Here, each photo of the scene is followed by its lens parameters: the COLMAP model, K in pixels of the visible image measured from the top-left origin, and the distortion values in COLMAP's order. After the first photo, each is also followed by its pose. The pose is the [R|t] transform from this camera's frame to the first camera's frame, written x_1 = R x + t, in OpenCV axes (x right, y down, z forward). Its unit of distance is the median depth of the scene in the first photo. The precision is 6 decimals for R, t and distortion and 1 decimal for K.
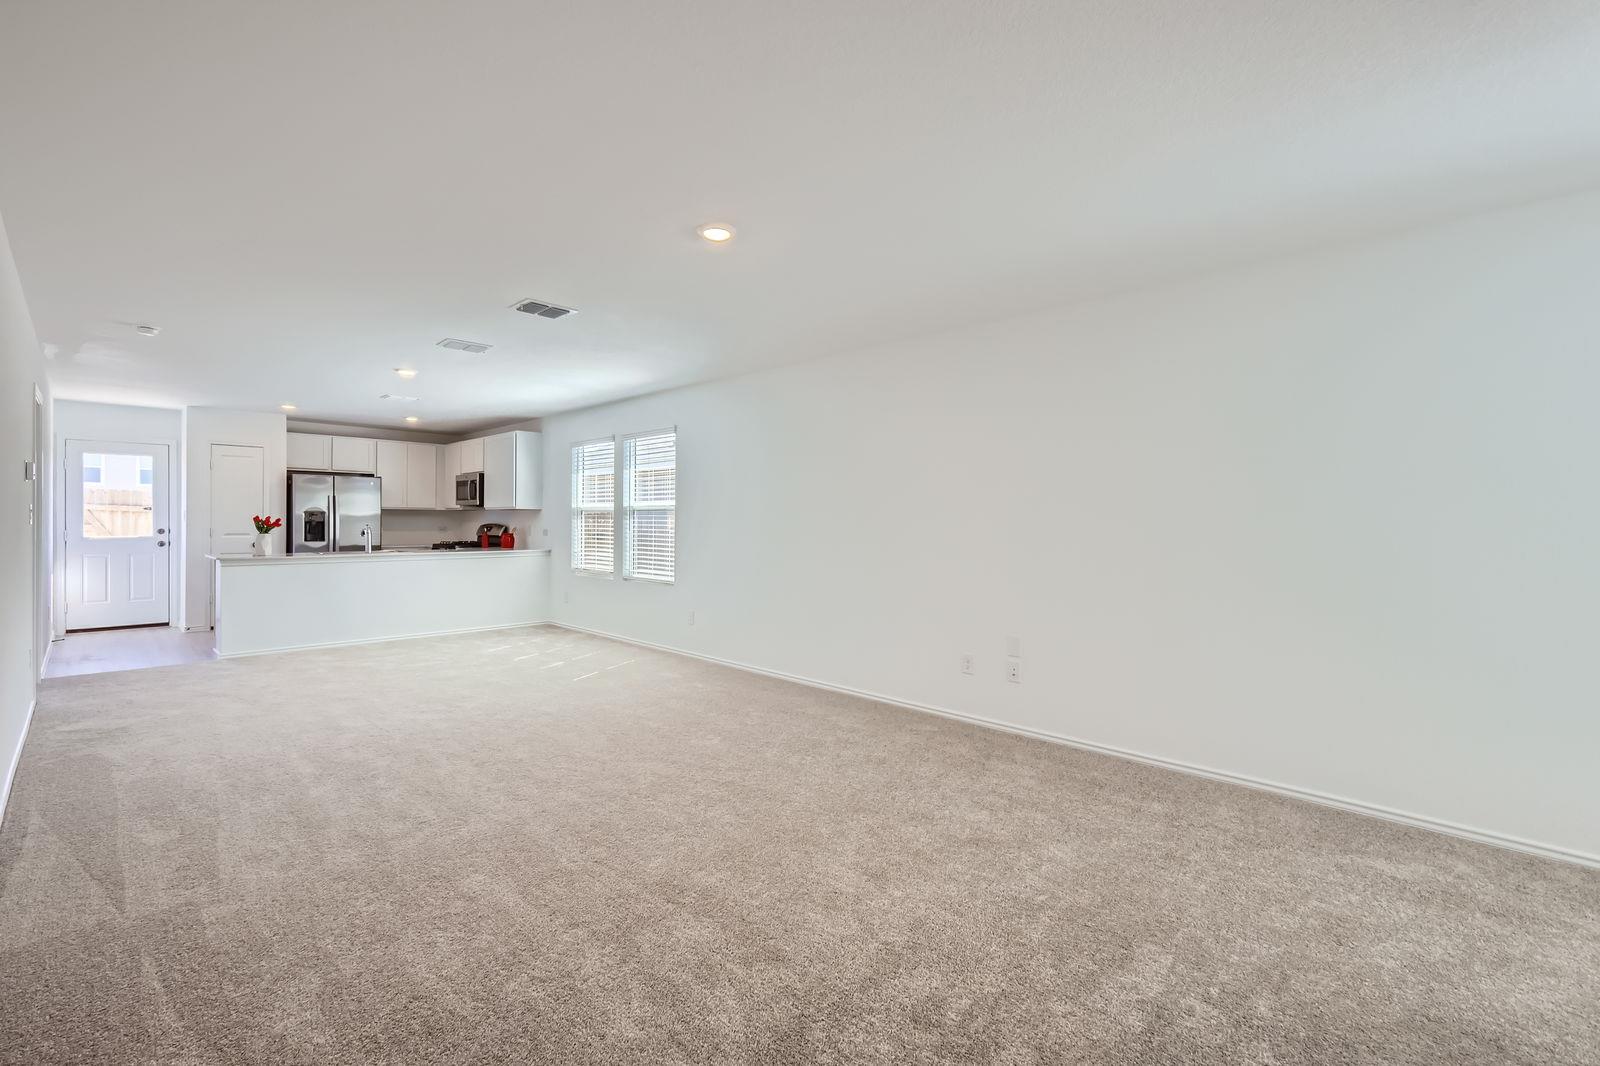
lens RADIAL K [[703.3, 0, 807.6], [0, 703.3, 526.8], [0, 0, 1]] dist [-0.002174, 0.001522]
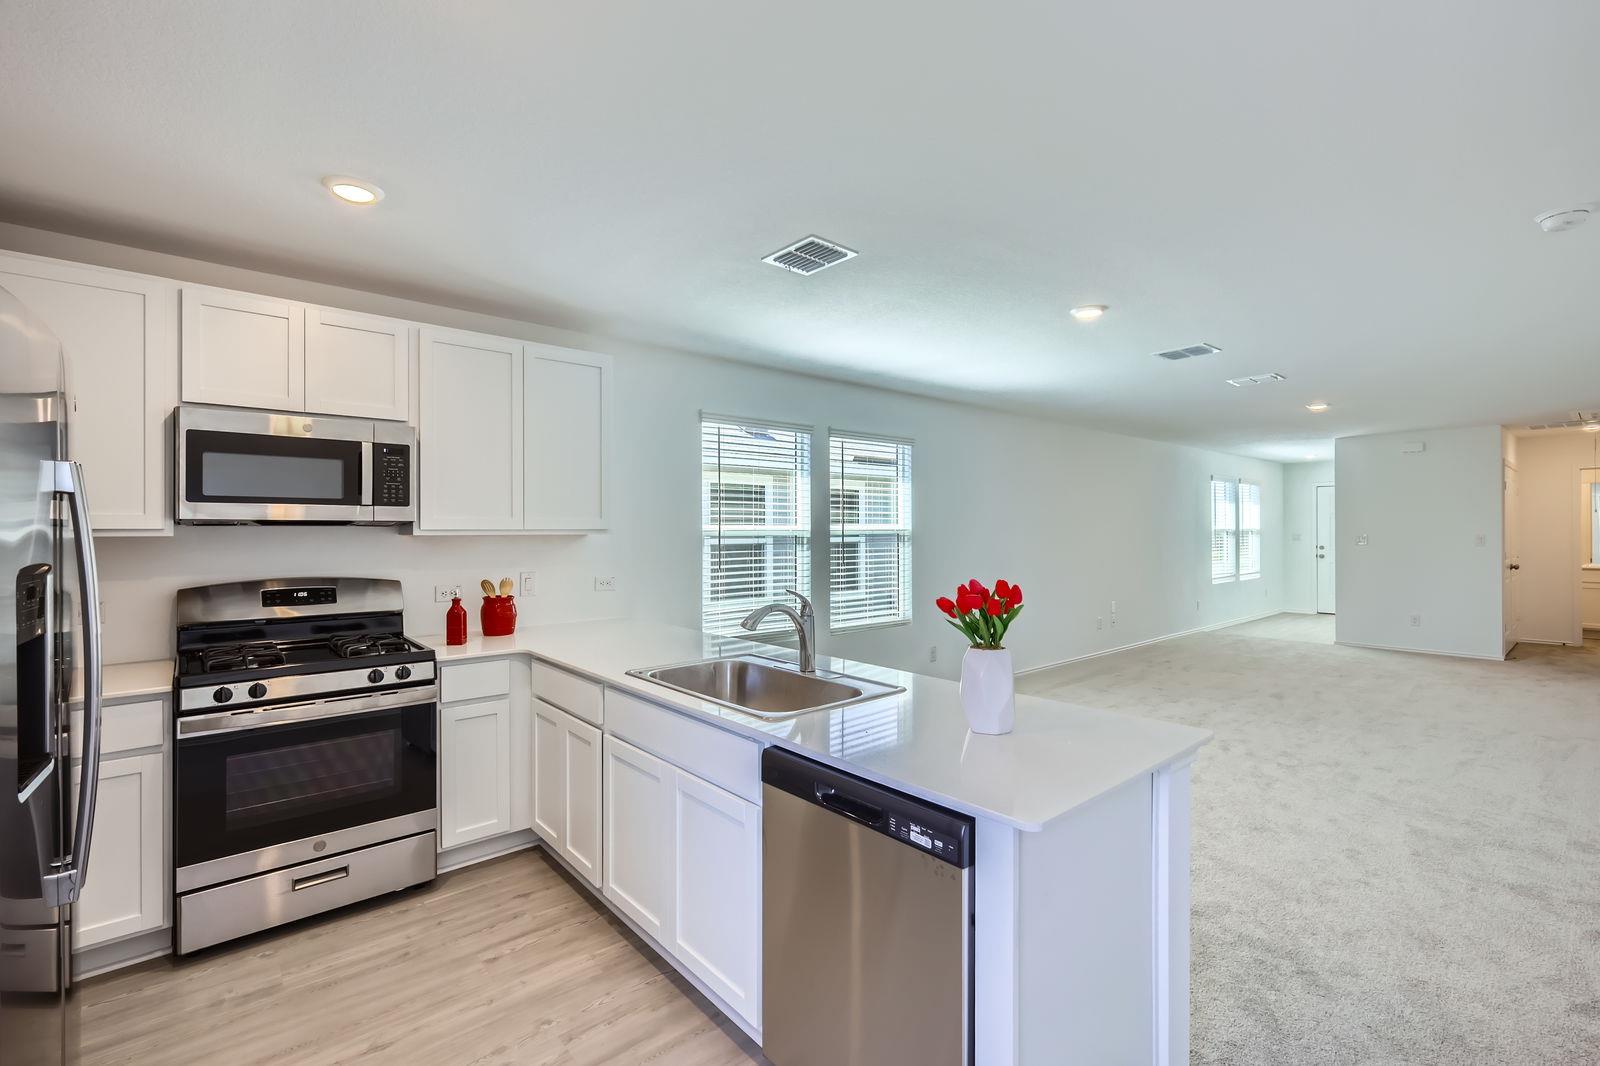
lens RADIAL K [[703.3, 0, 806.3], [0, 703.3, 525.0], [0, 0, 1]] dist [-0.002174, 0.001522]
pose [[0.096956, -0.002347, 0.995286, -0.874516], [0.005415, 0.999984, 0.001830, -0.032771], [-0.995274, 0.005212, 0.096967, 0.873845]]
